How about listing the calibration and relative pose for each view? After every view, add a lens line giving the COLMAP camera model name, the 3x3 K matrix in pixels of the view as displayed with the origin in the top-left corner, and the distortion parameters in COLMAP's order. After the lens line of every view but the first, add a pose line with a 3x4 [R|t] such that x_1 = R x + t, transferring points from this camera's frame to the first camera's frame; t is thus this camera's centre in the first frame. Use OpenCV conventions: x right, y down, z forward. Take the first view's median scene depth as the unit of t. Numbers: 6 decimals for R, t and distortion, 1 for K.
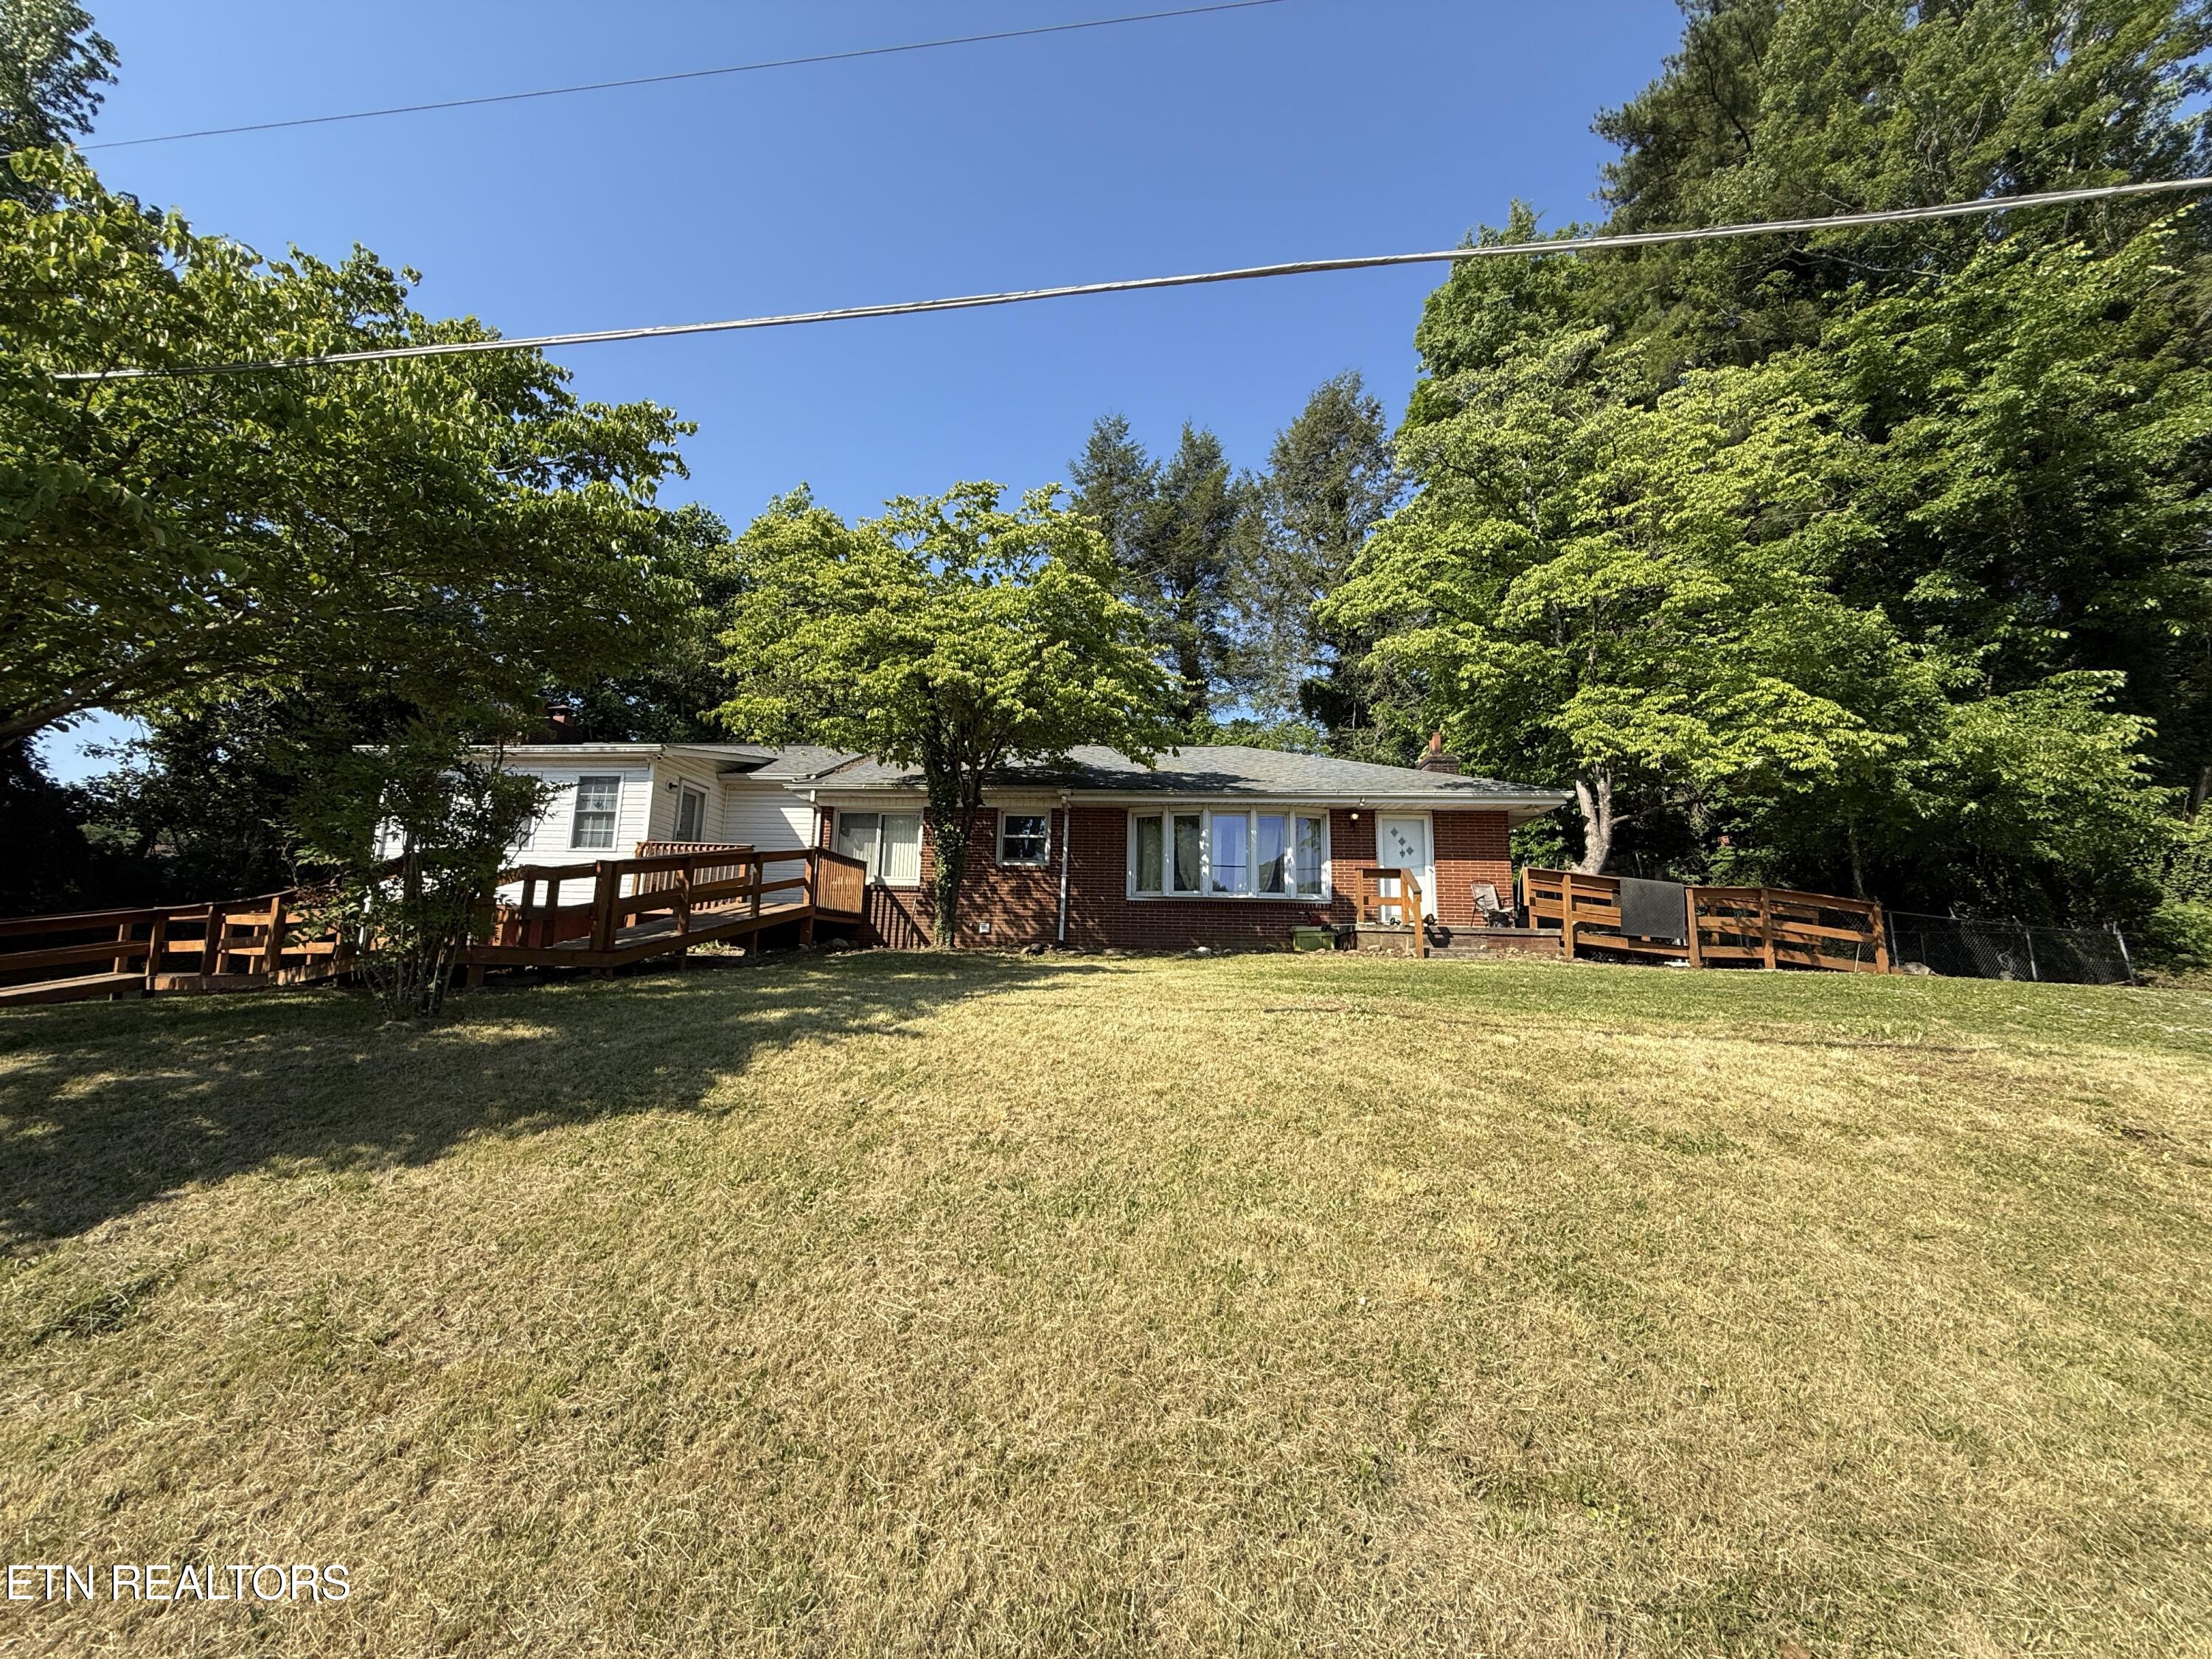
lens RADIAL K [[877.0, 0, 1094.8], [0, 877.0, 826.6], [0, 0, 1]] dist [0.000586, 0.000087]
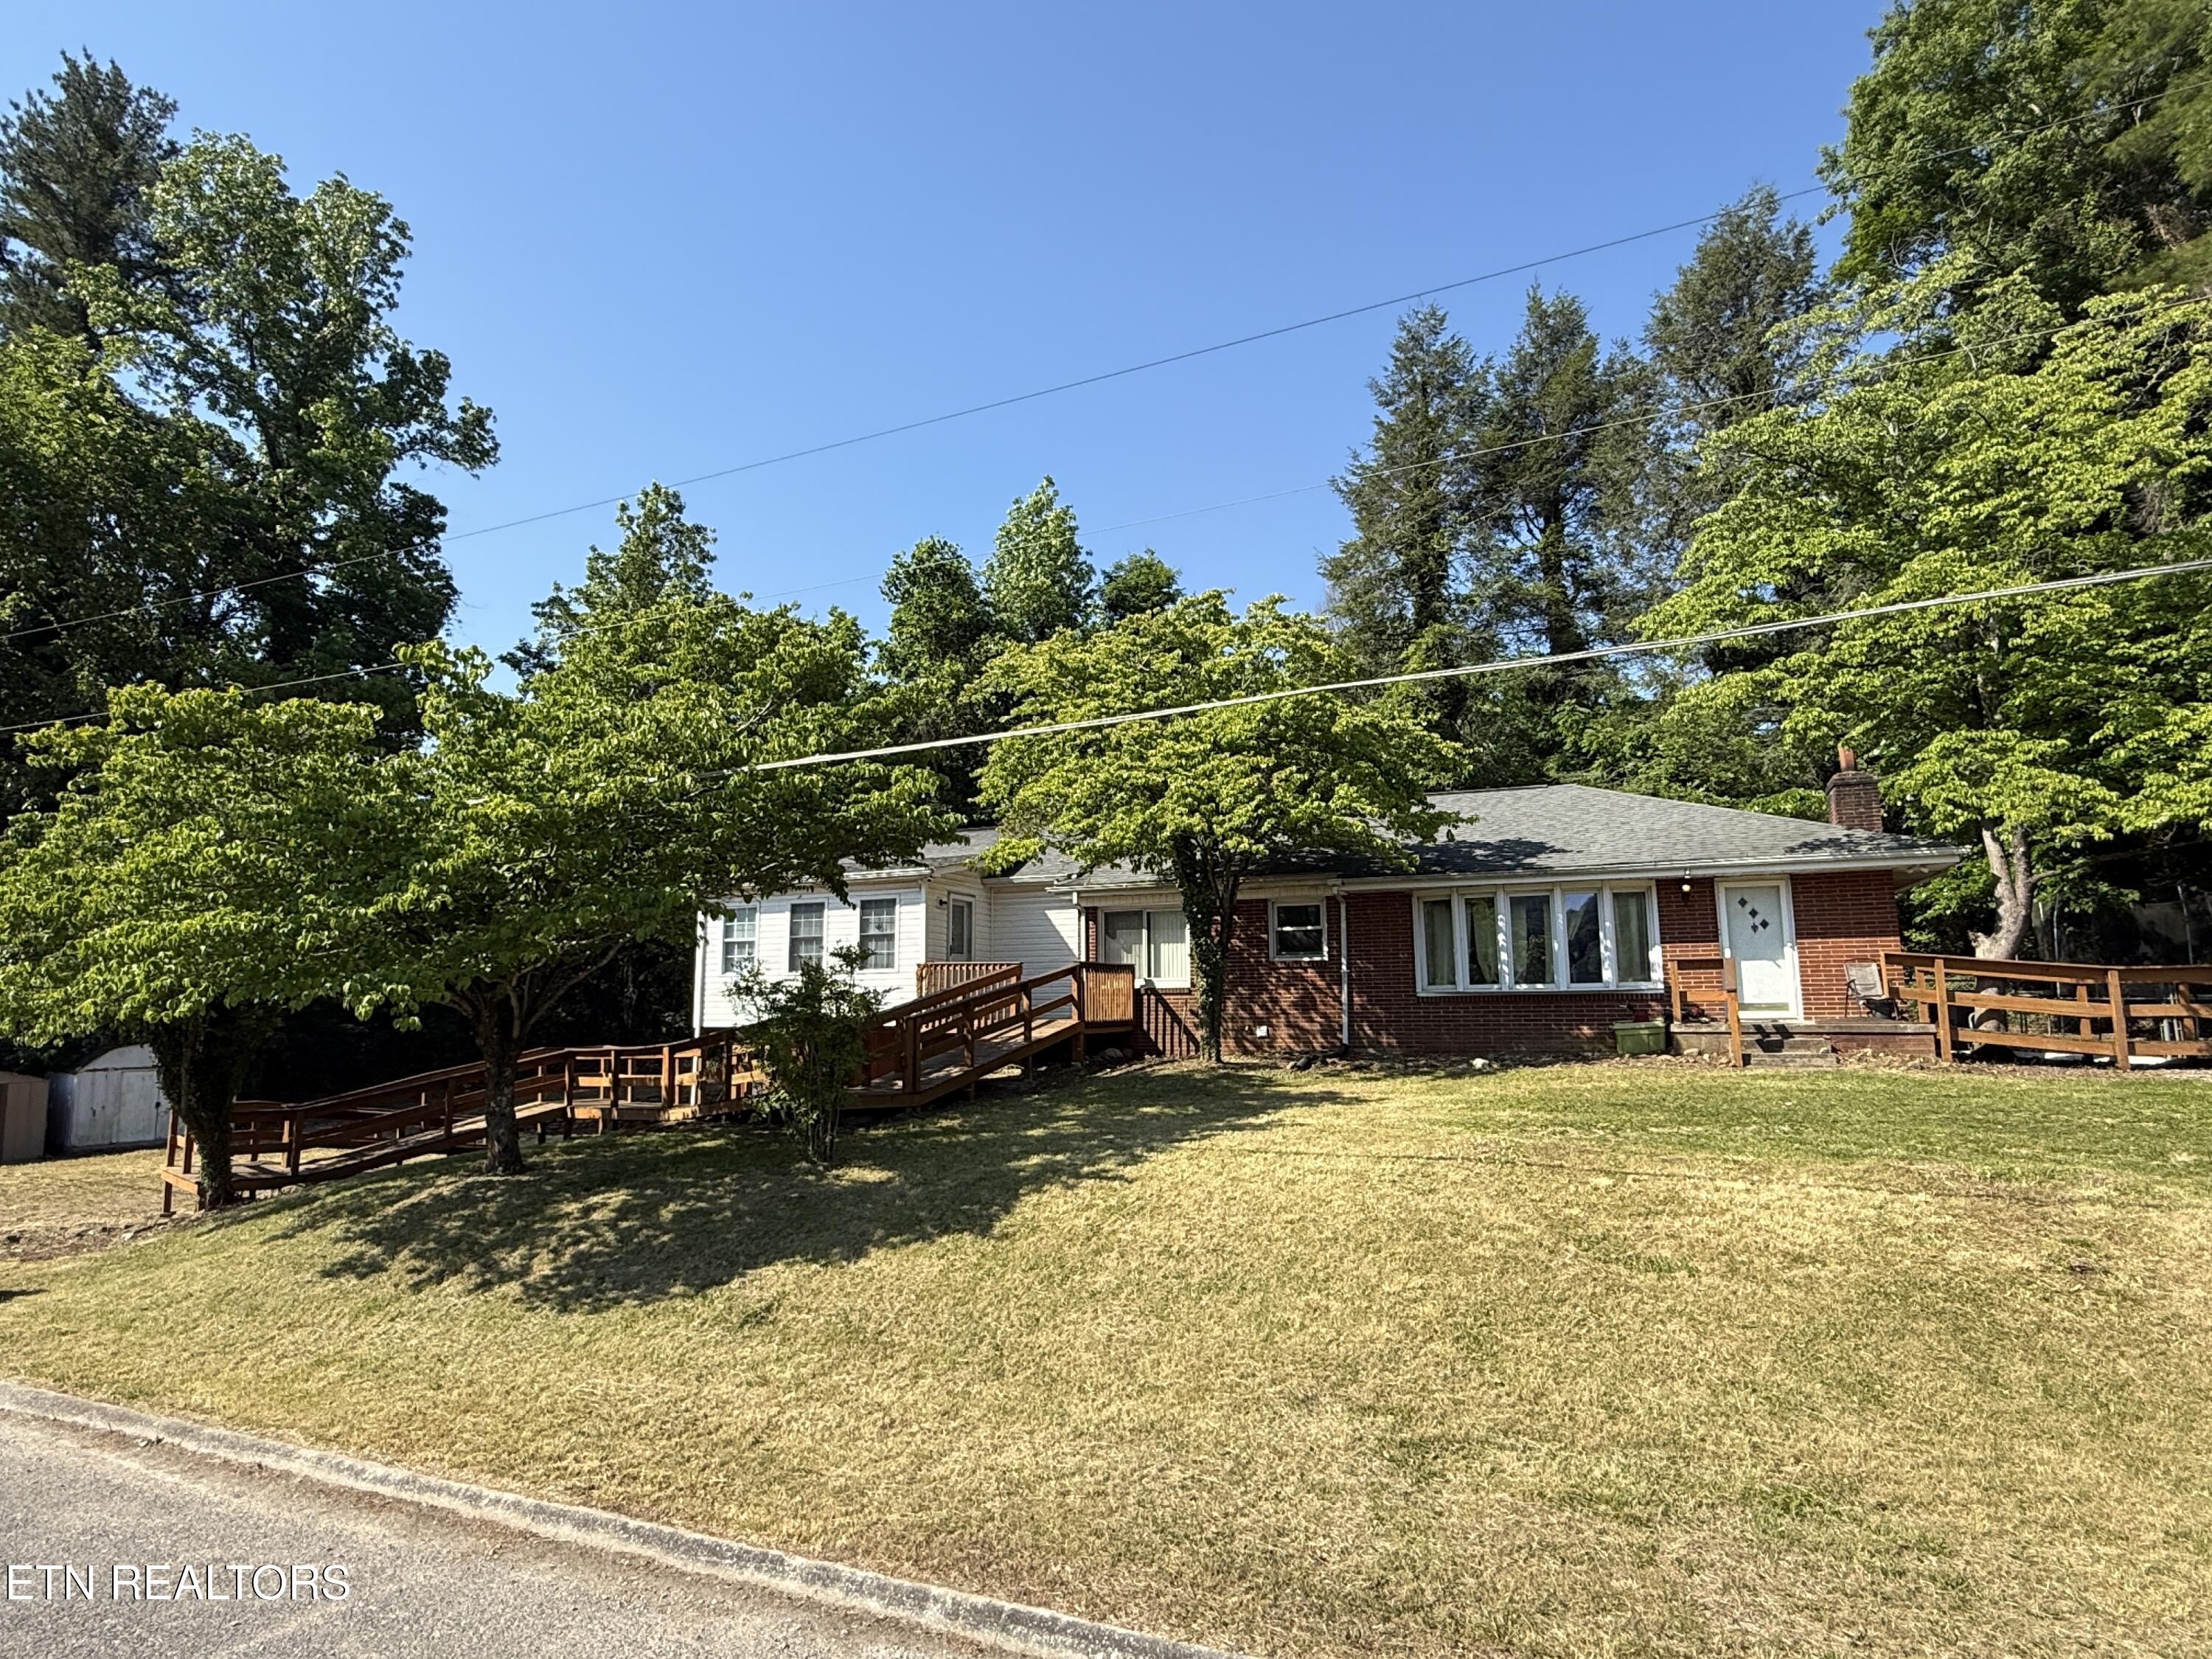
lens RADIAL K [[1276.2, 0, 1097.1], [0, 1276.2, 827.9], [0, 0, 1]] dist [0.000744, 0.003297]
pose [[0.948724, -0.077434, -0.306473, 0.164846], [0.080897, 0.996721, -0.001407, -0.131858], [0.305577, -0.023458, 0.951878, -0.390444]]
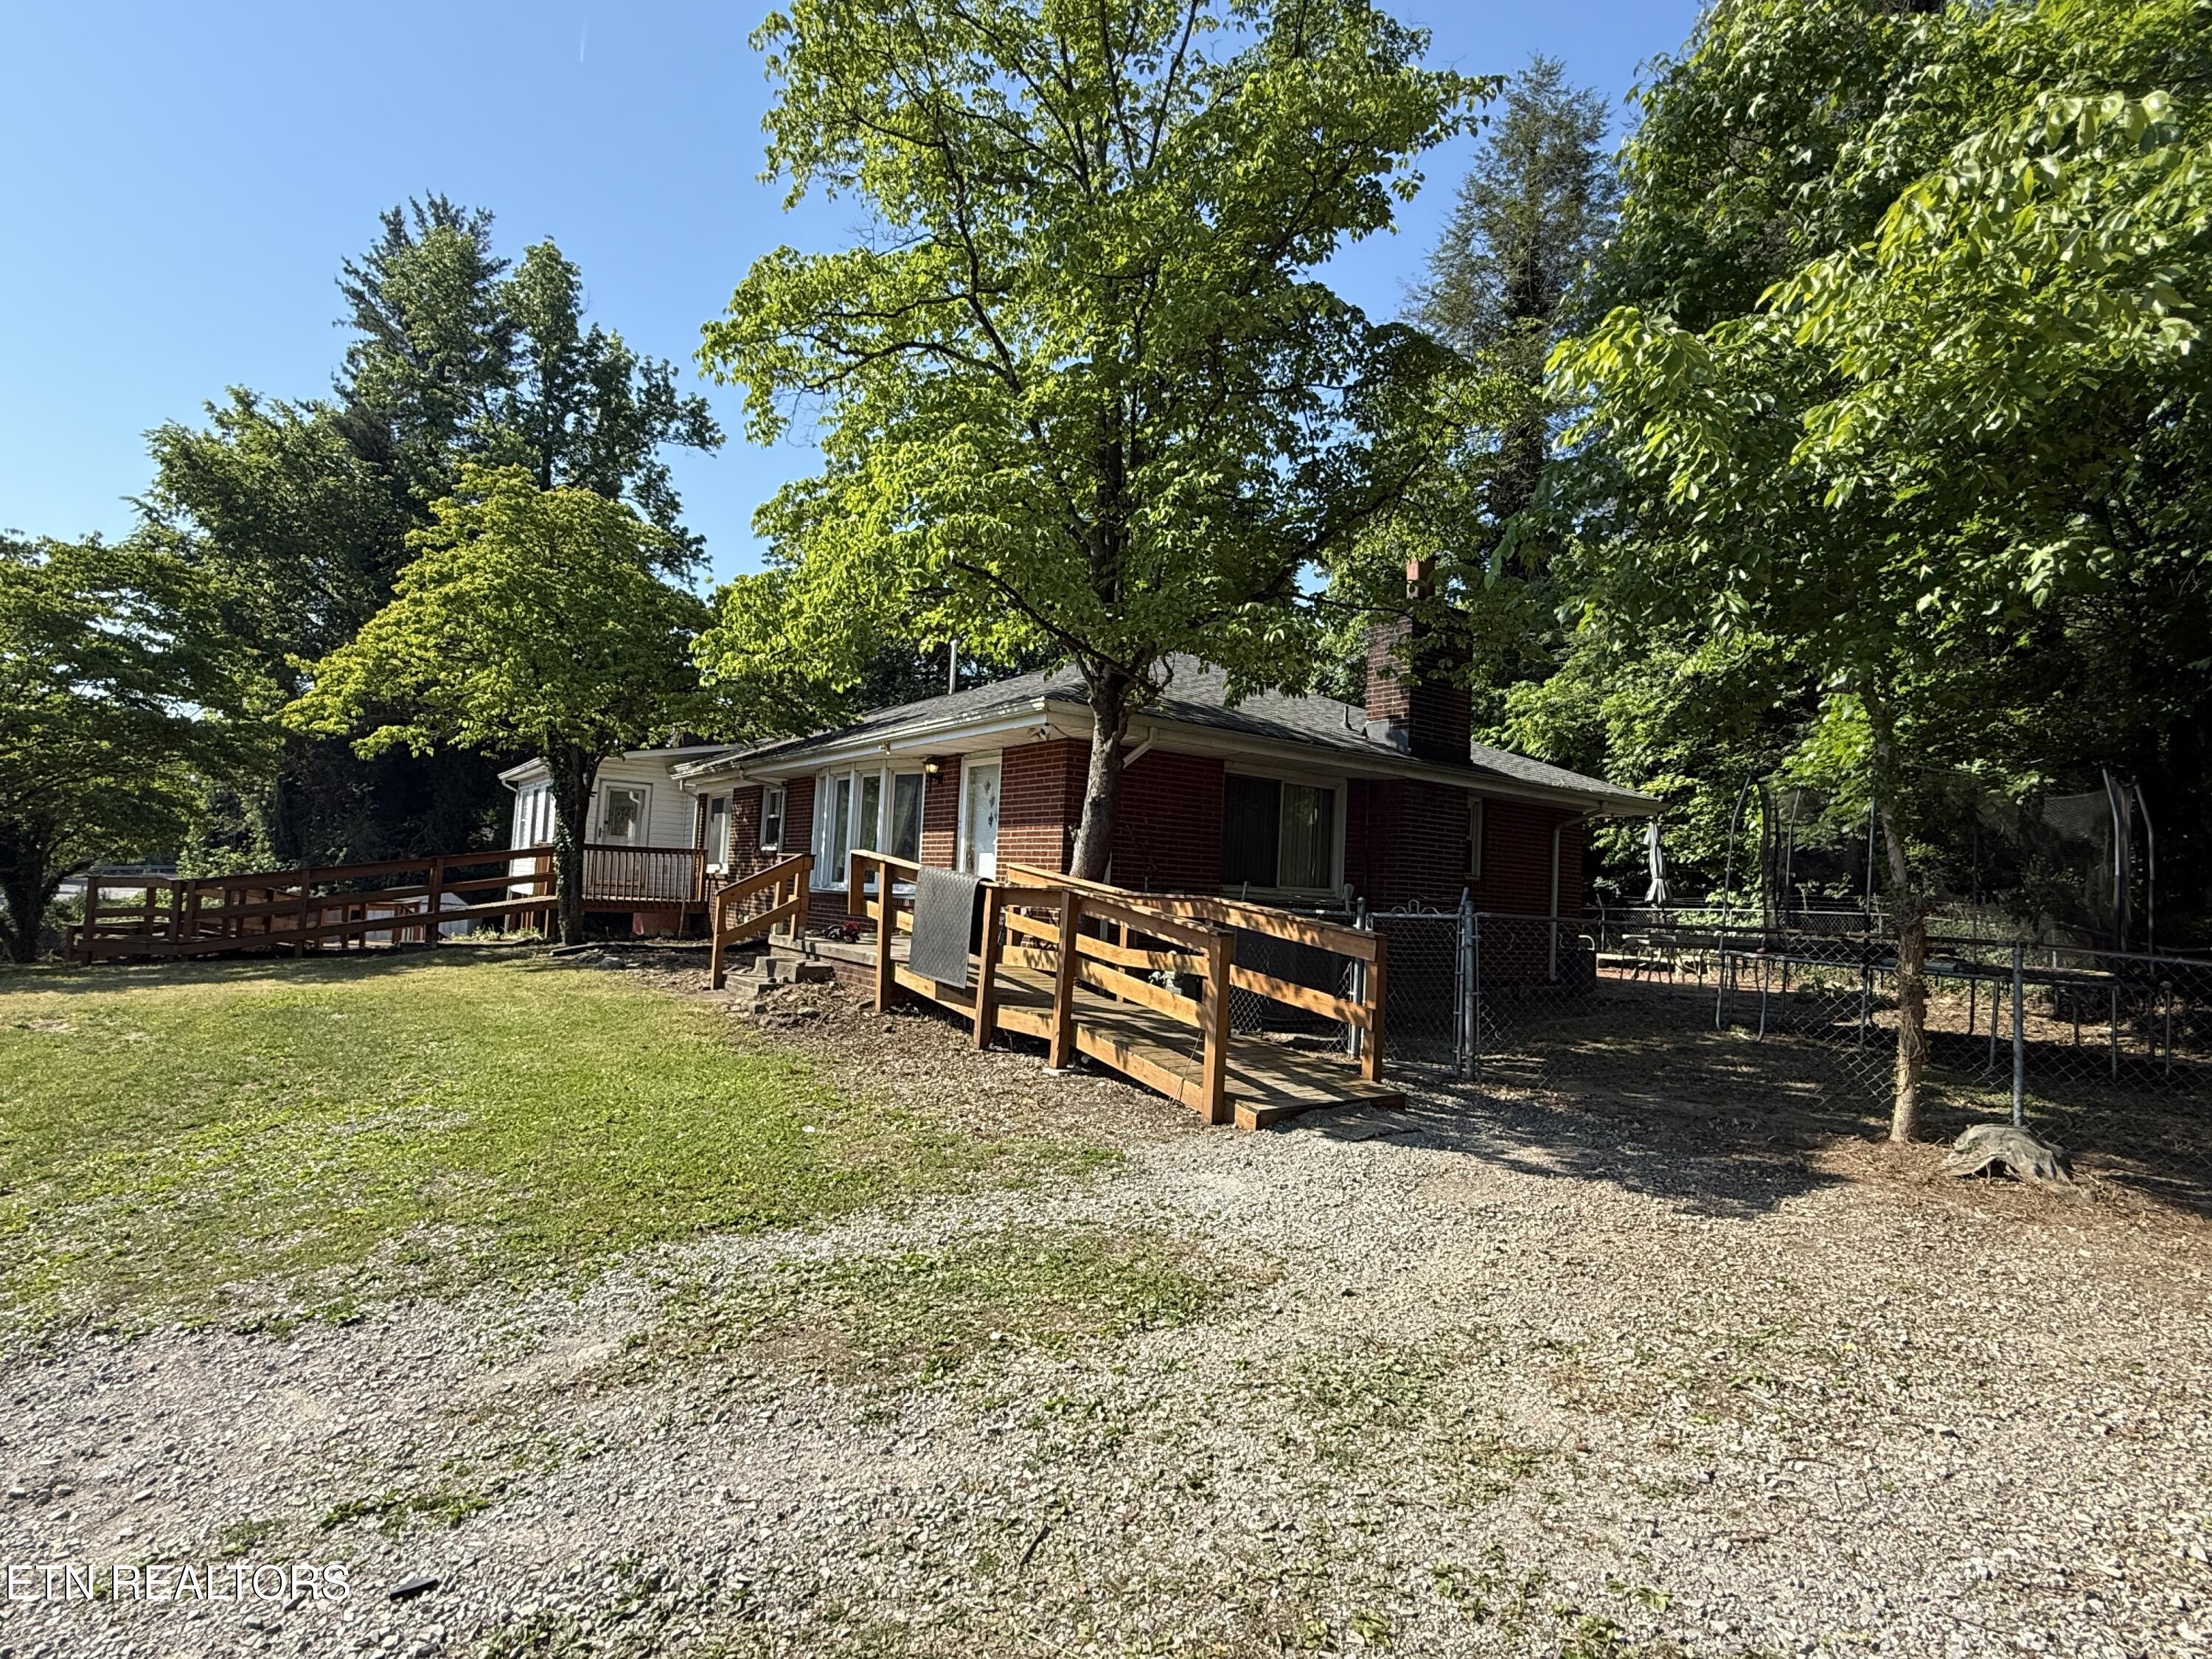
lens RADIAL K [[1145.7, 0, 1098.6], [0, 1145.7, 828.0], [0, 0, 1]] dist [0.002432, -0.001512]
pose [[0.642610, -0.035453, -0.765373, 1.213566], [0.090086, 0.995496, 0.029525, 0.022635], [0.760879, -0.087922, 0.642910, 0.628871]]
